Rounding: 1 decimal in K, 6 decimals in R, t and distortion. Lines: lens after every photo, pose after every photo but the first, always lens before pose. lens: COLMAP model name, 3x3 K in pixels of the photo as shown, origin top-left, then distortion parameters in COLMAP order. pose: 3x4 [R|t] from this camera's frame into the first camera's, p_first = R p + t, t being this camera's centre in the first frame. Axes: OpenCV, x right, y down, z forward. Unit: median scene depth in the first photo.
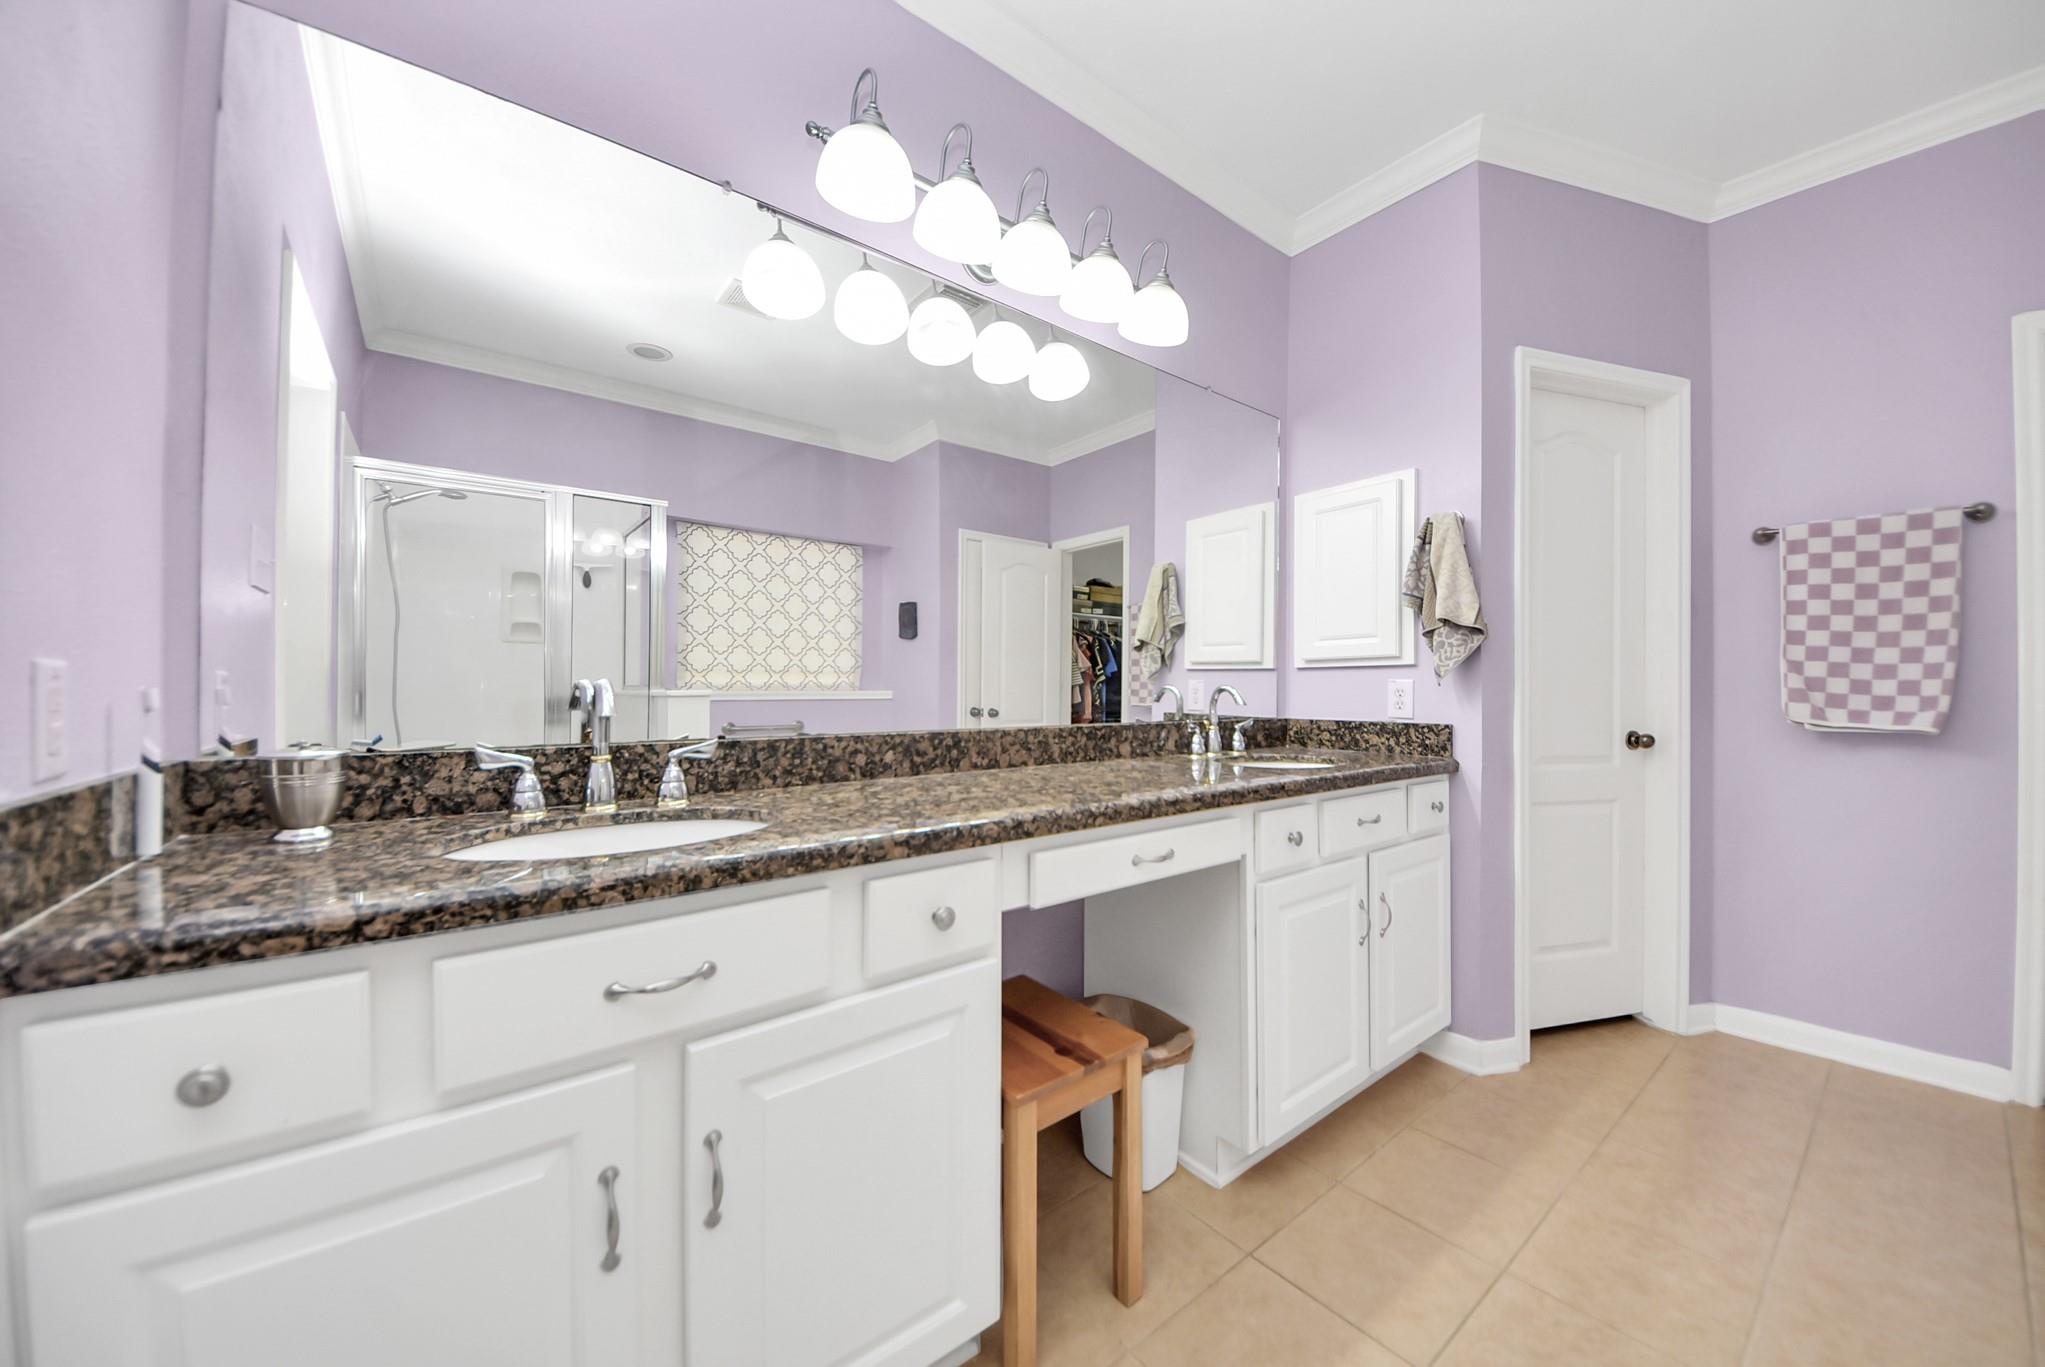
lens RADIAL K [[742.0, 0, 1022.5], [0, 742.0, 683.5], [0, 0, 1]] dist [-0.001182, -0.000112]
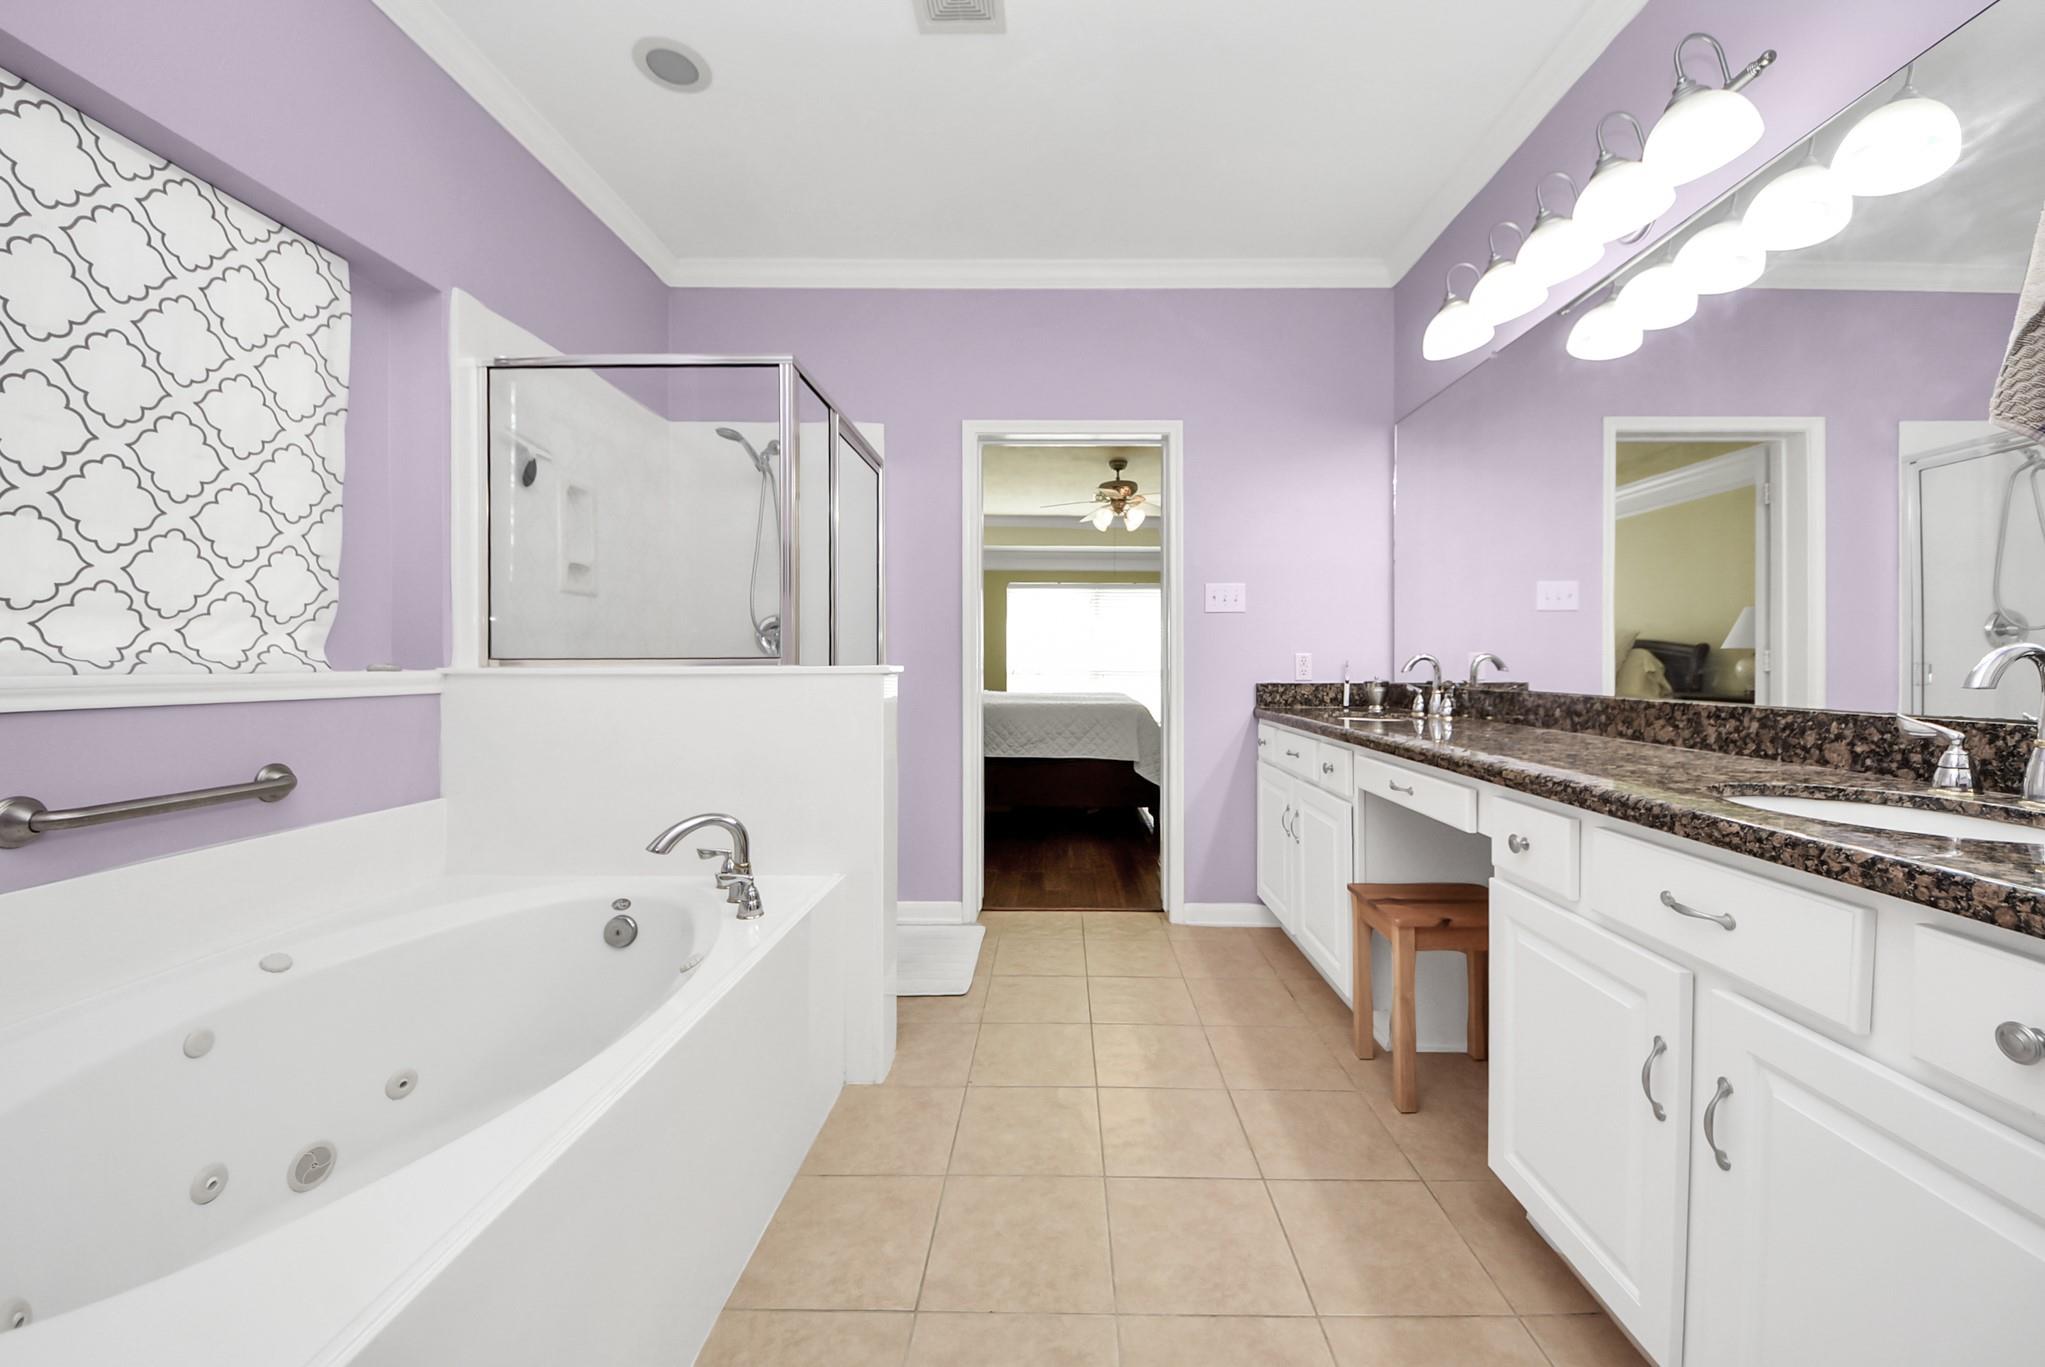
lens RADIAL K [[732.1, 0, 1014.3], [0, 732.1, 654.3], [0, 0, 1]] dist [-0.000331, -0.000024]
pose [[-0.617639, -0.004730, -0.786447, 1.189448], [0.001317, 0.999974, -0.007049, 0.010546], [0.786461, -0.005389, -0.617617, 0.957036]]
